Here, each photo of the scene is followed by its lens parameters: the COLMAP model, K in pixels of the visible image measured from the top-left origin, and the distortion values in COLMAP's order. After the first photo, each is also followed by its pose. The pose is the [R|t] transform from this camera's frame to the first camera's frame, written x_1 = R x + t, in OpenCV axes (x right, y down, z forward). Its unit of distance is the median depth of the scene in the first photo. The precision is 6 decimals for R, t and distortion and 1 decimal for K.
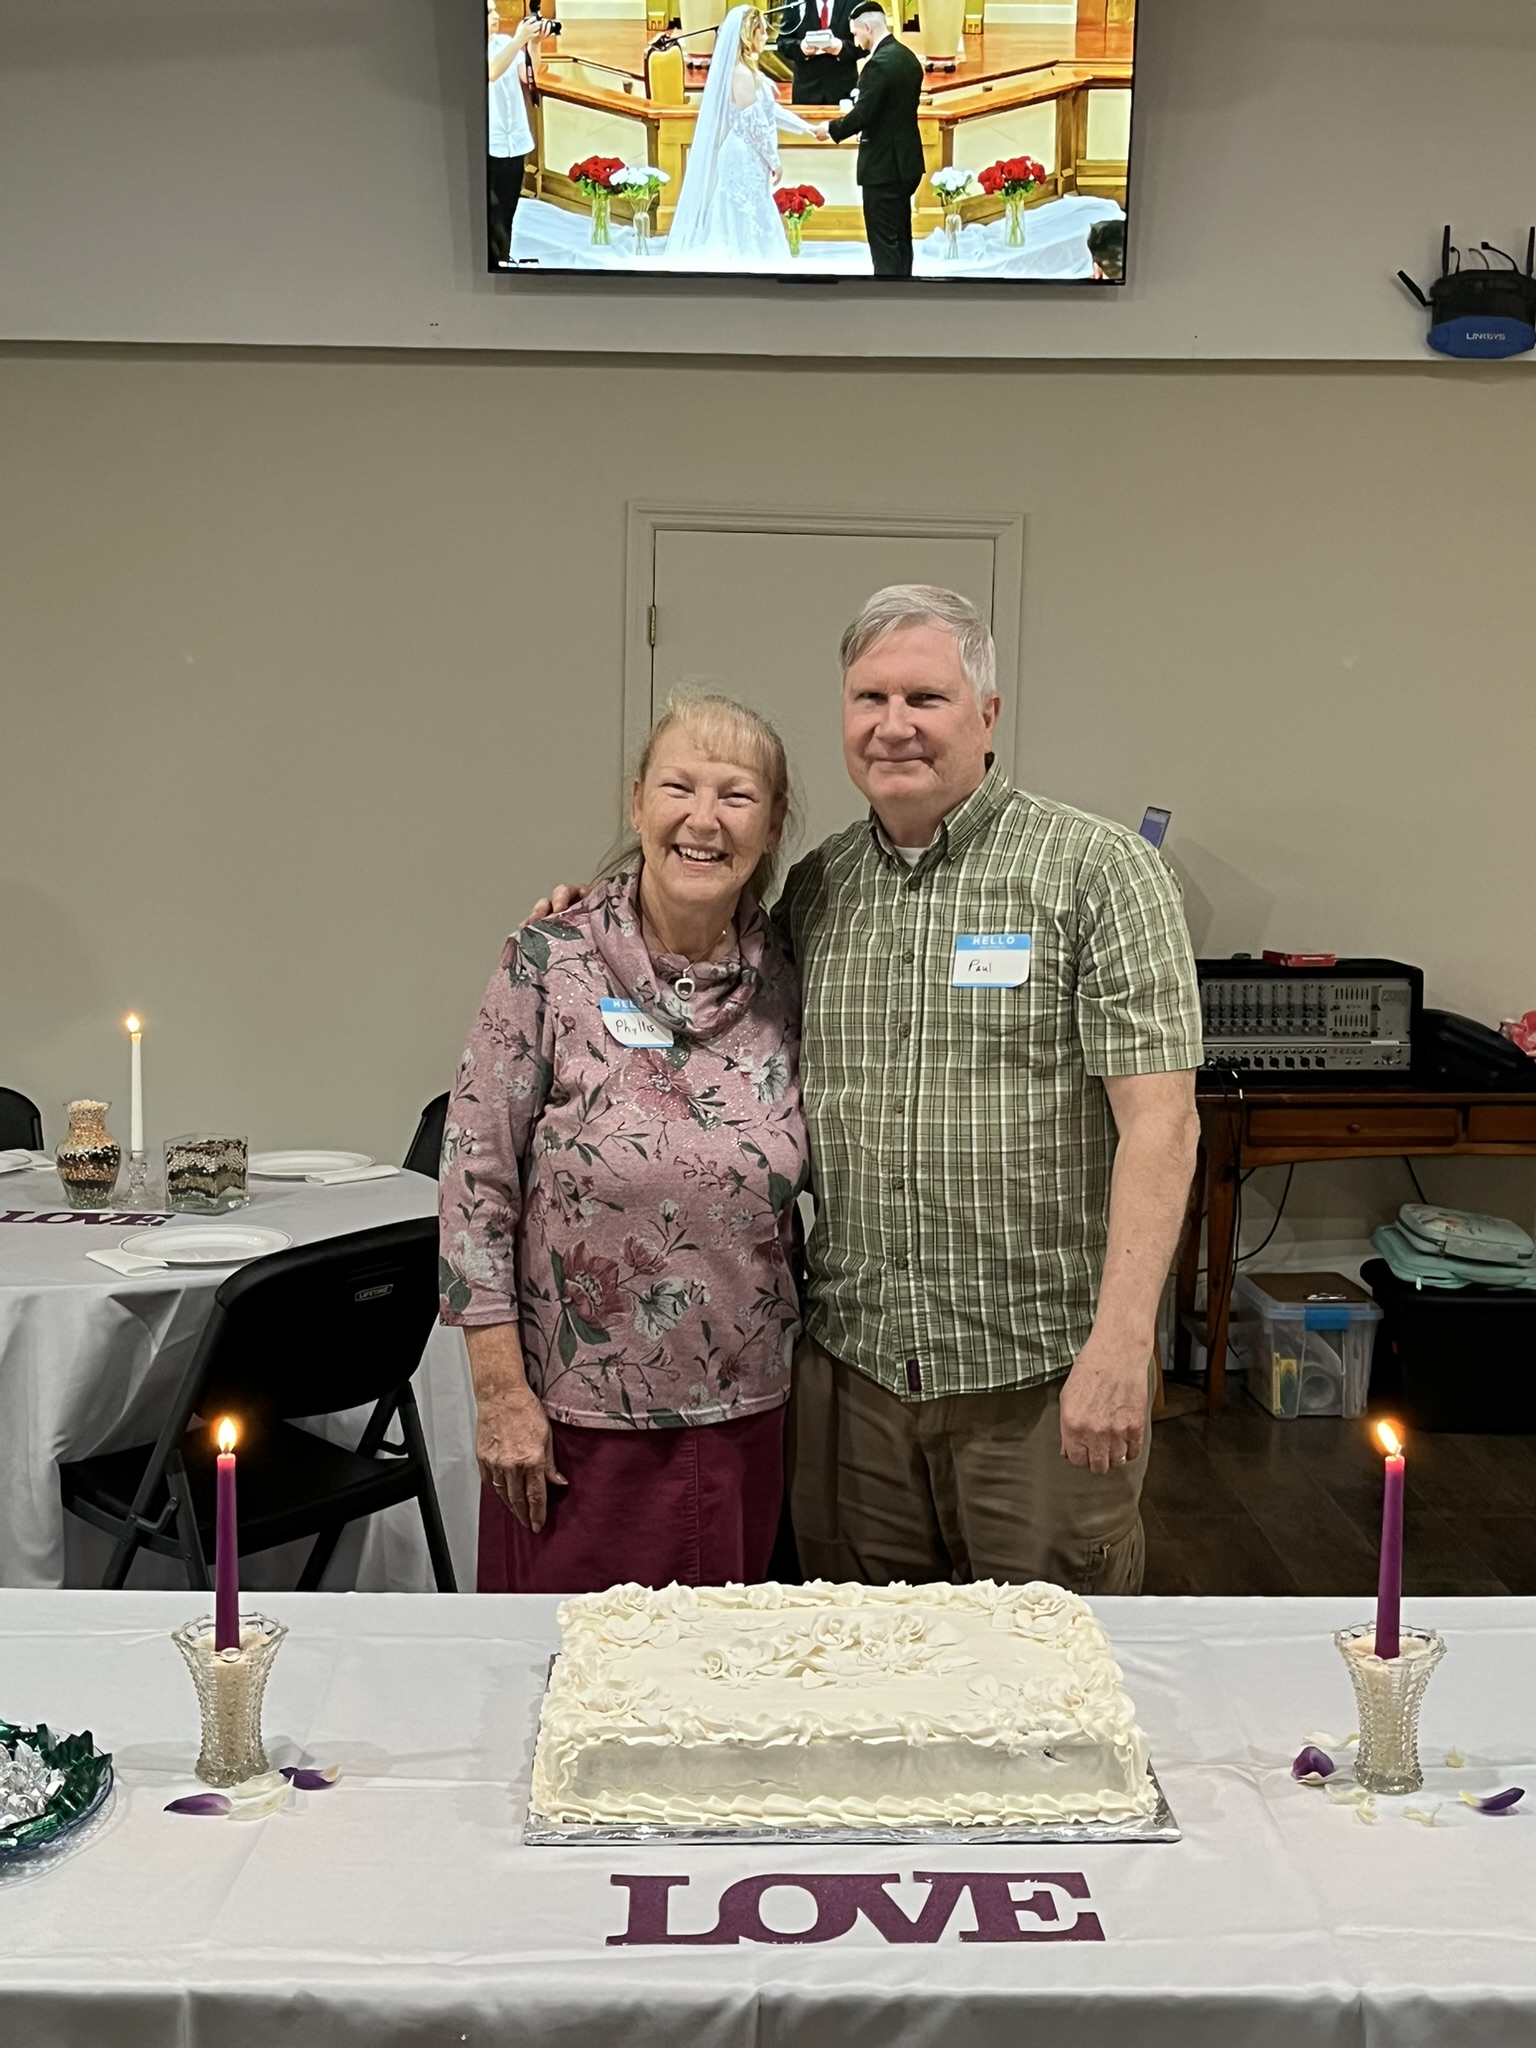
lens RADIAL K [[2498.5, 0, 777.7], [0, 2498.5, 1024.5], [0, 0, 1]] dist [0.092294, -0.298127]
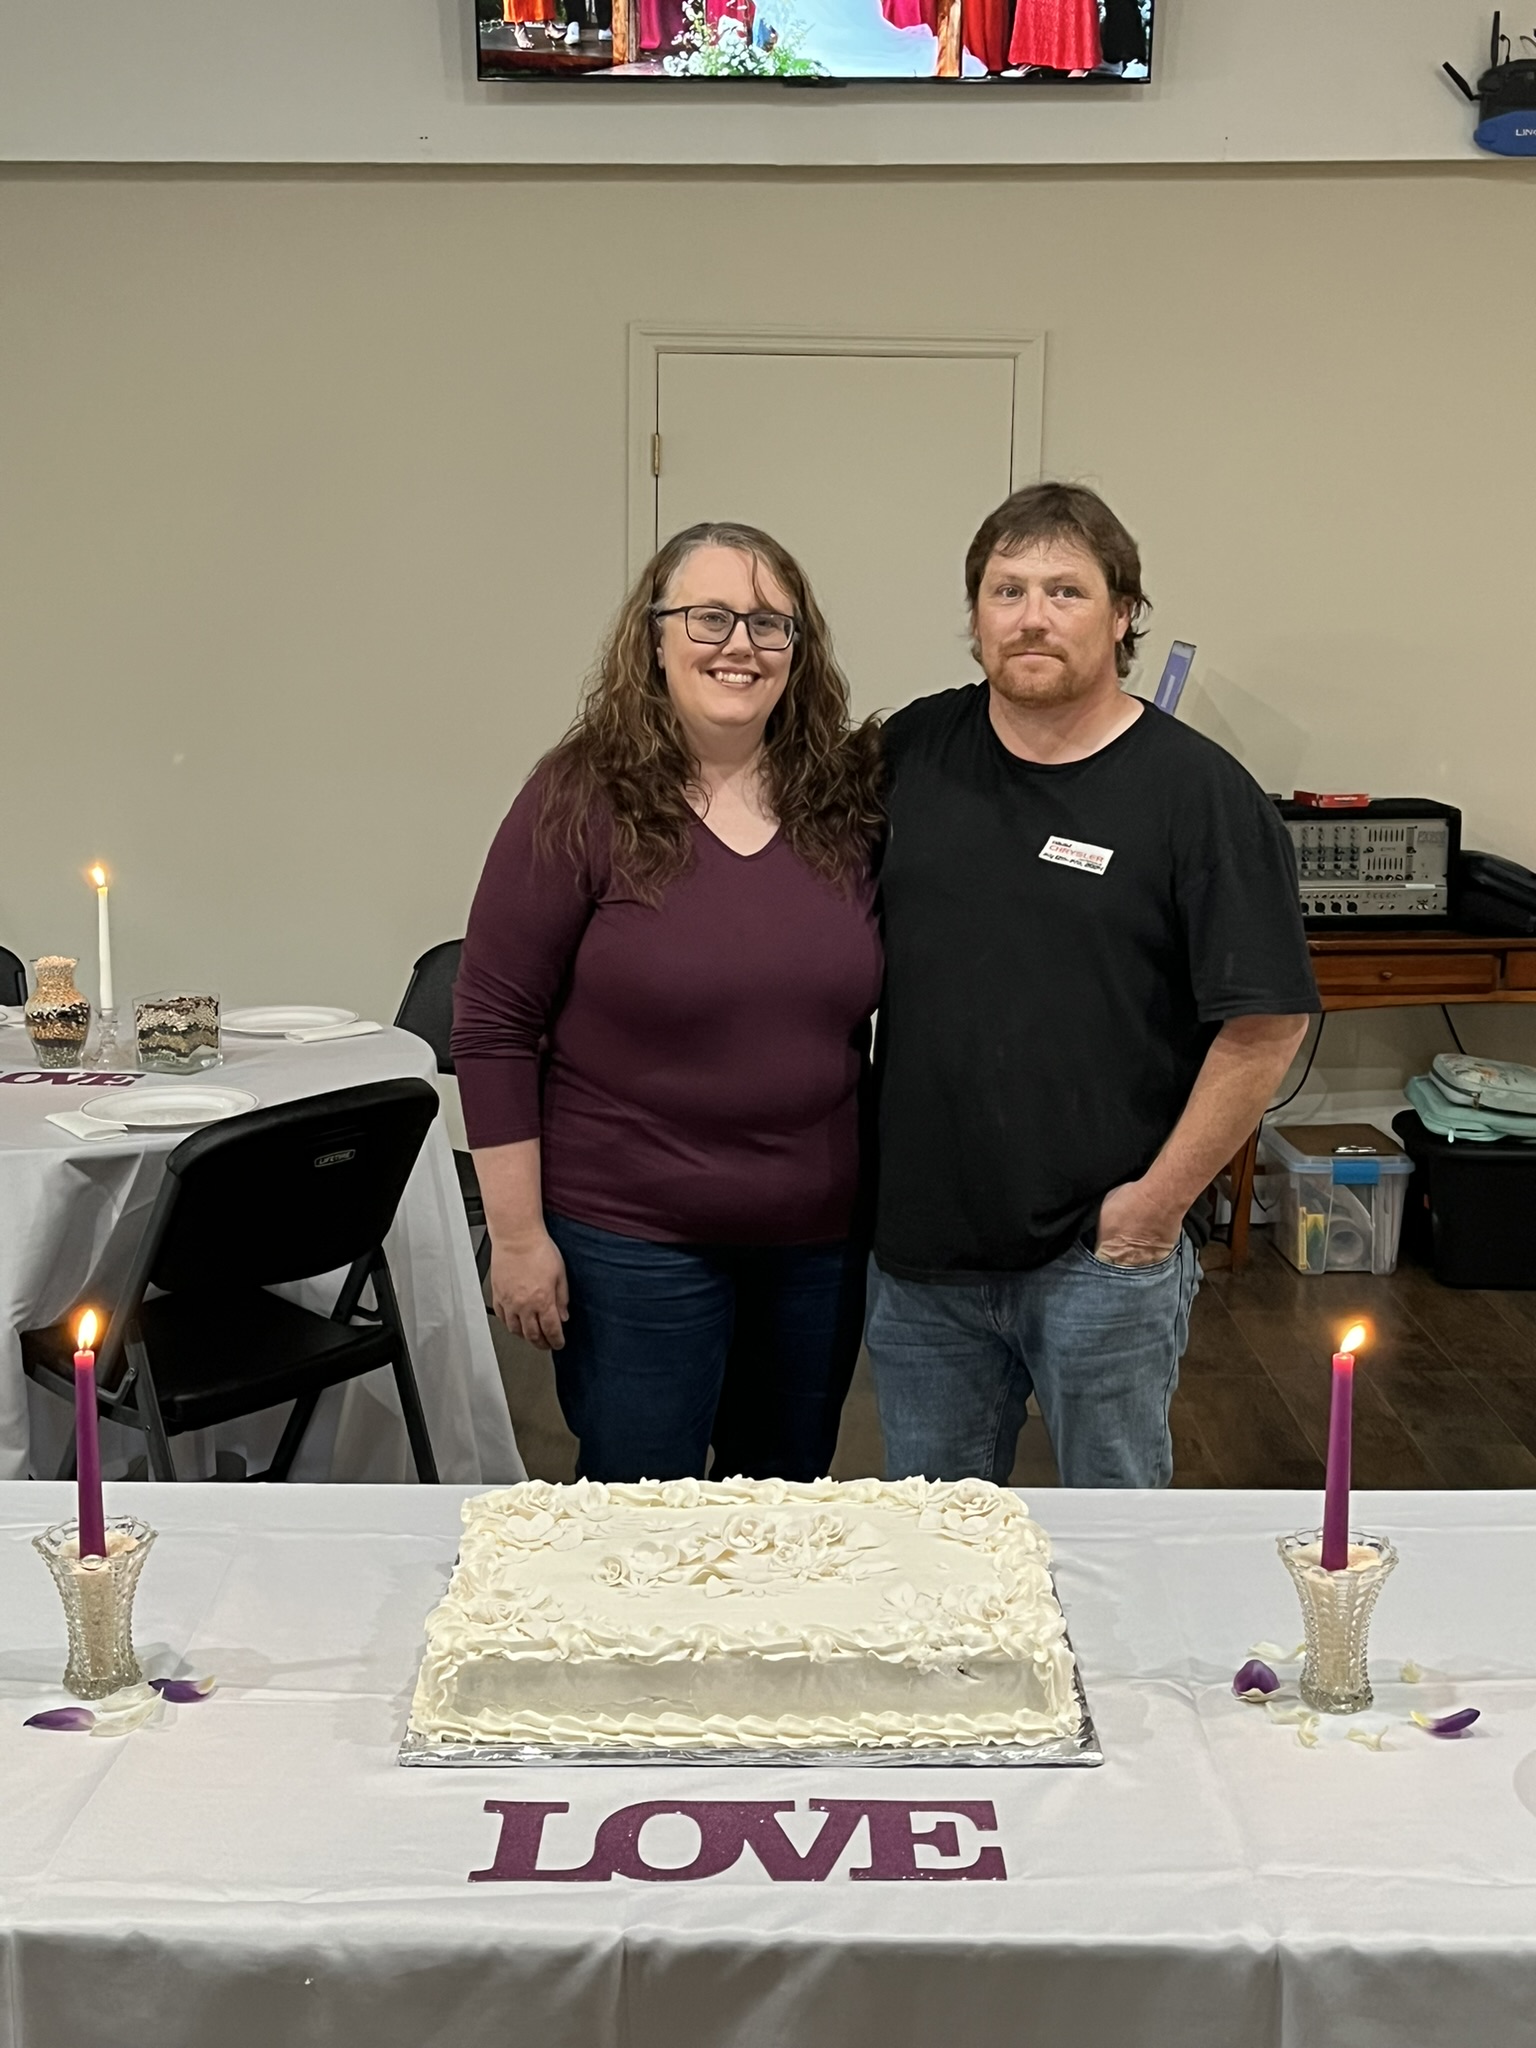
lens RADIAL K [[2500.8, 0, 757.3], [0, 2500.8, 1025.2], [0, 0, 1]] dist [0.123378, -0.439833]
pose [[0.999407, -0.003951, -0.034192, 0.063046], [0.006125, 0.997949, 0.063719, -0.007947], [0.033870, -0.063891, 0.997382, 0.081533]]
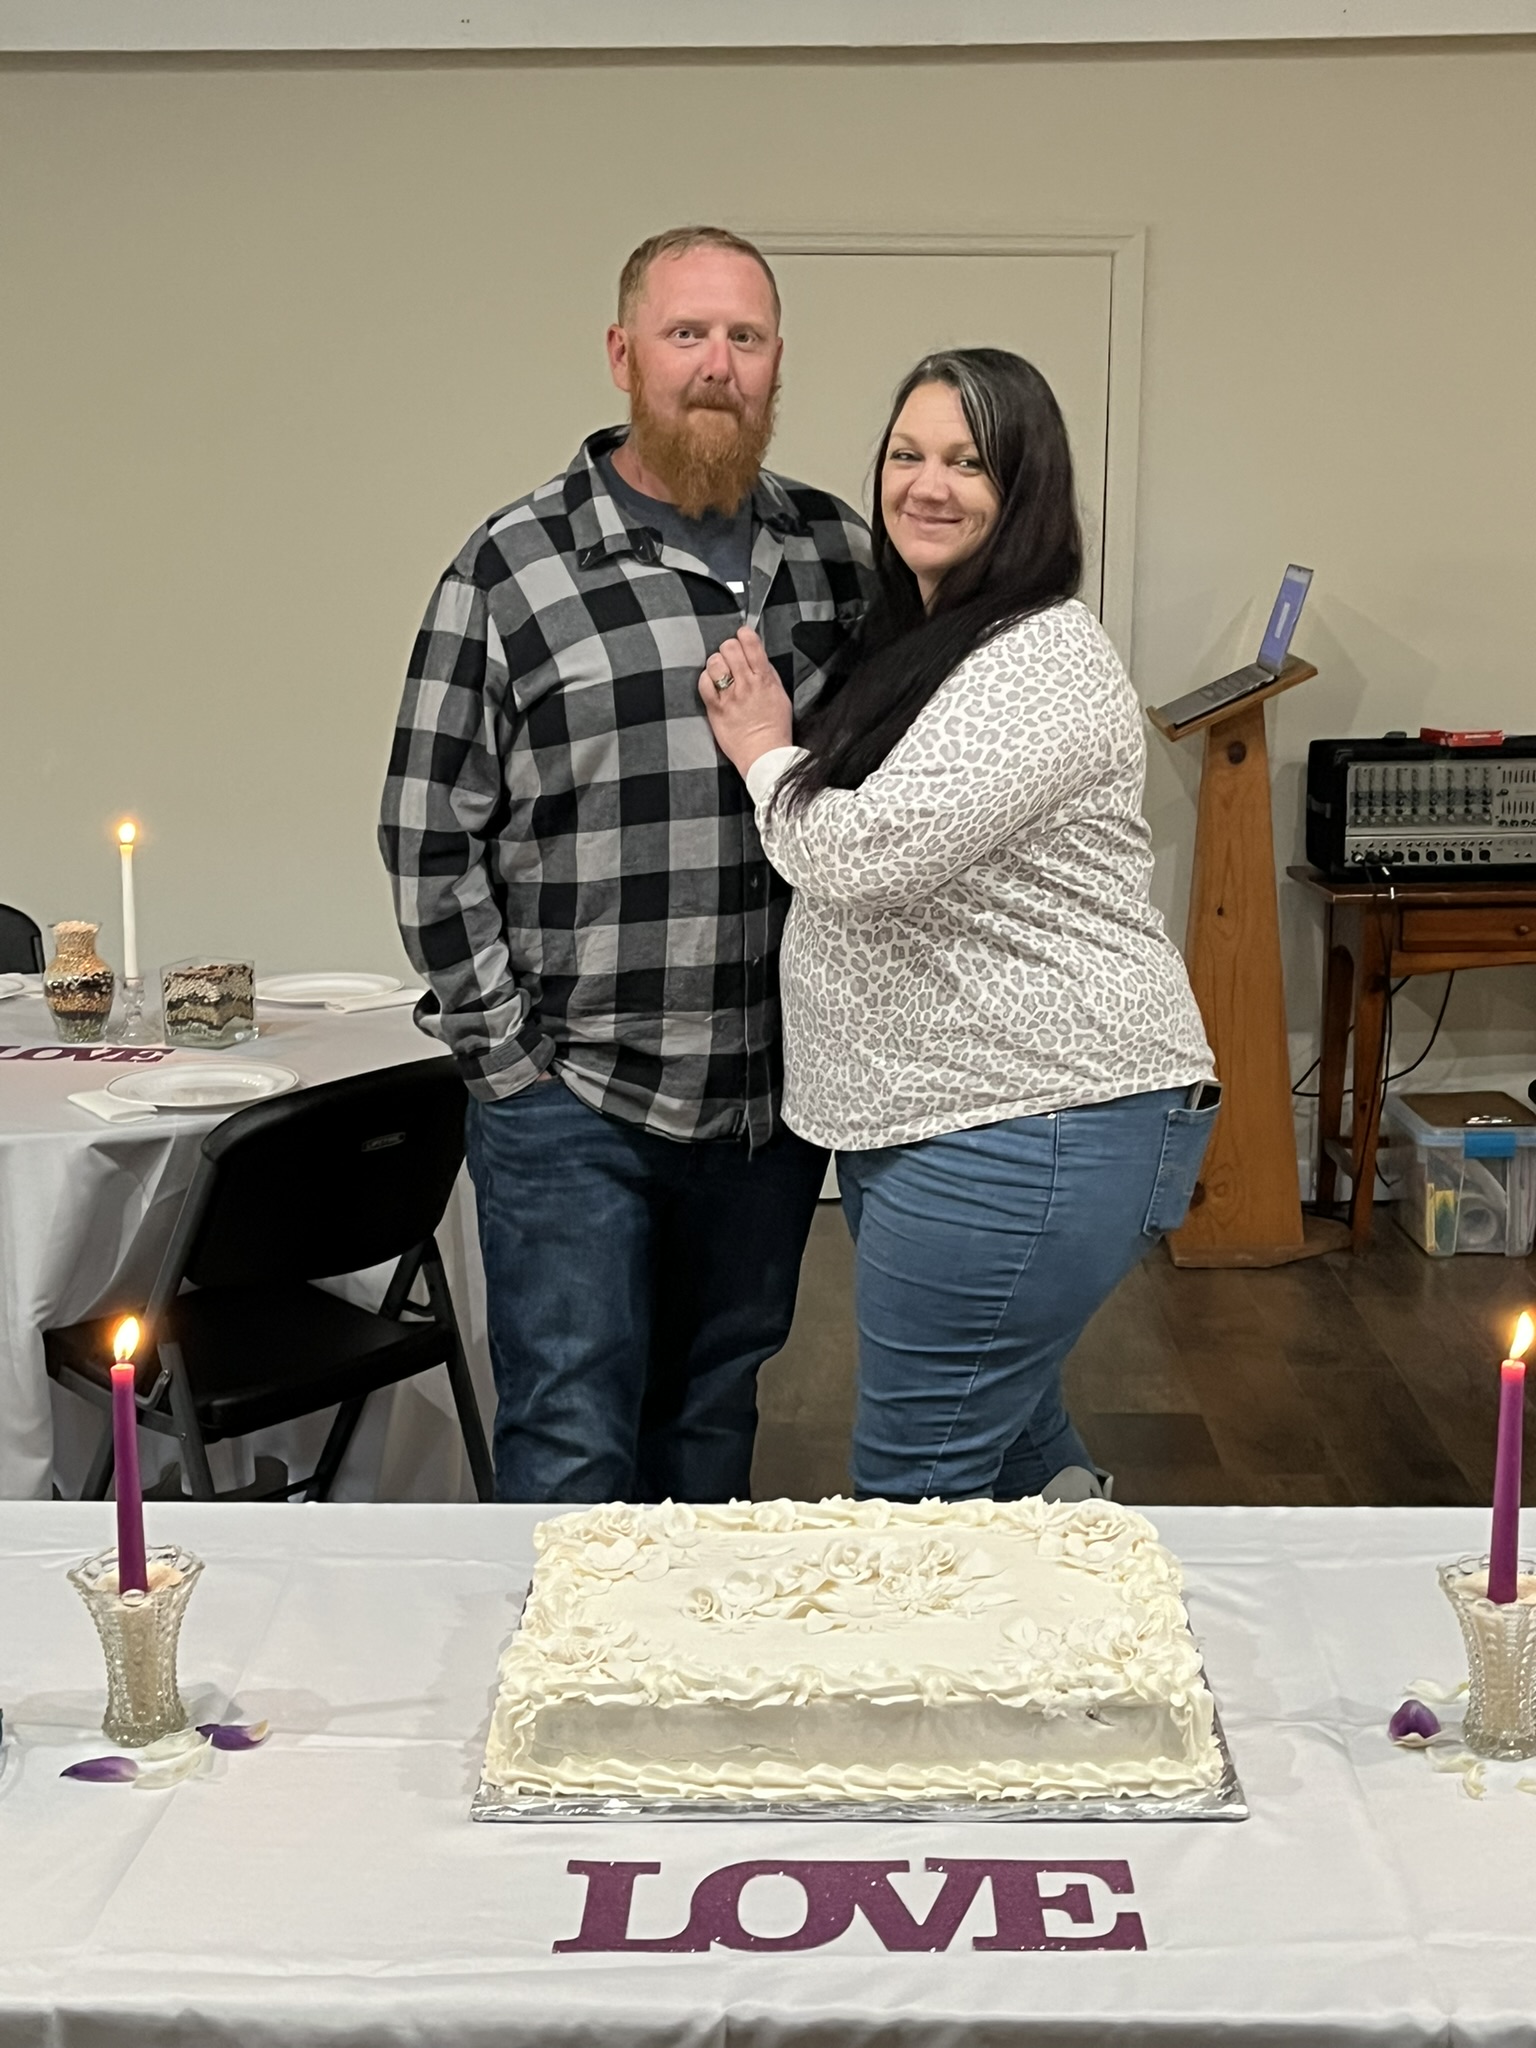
lens RADIAL K [[2697.0, 0, 783.7], [0, 2697.0, 1030.4], [0, 0, 1]] dist [0.134881, -0.484868]
pose [[0.998766, -0.009387, -0.048767, 0.049906], [0.013351, 0.996576, 0.081595, -0.014204], [0.047834, -0.082146, 0.995472, 0.104347]]
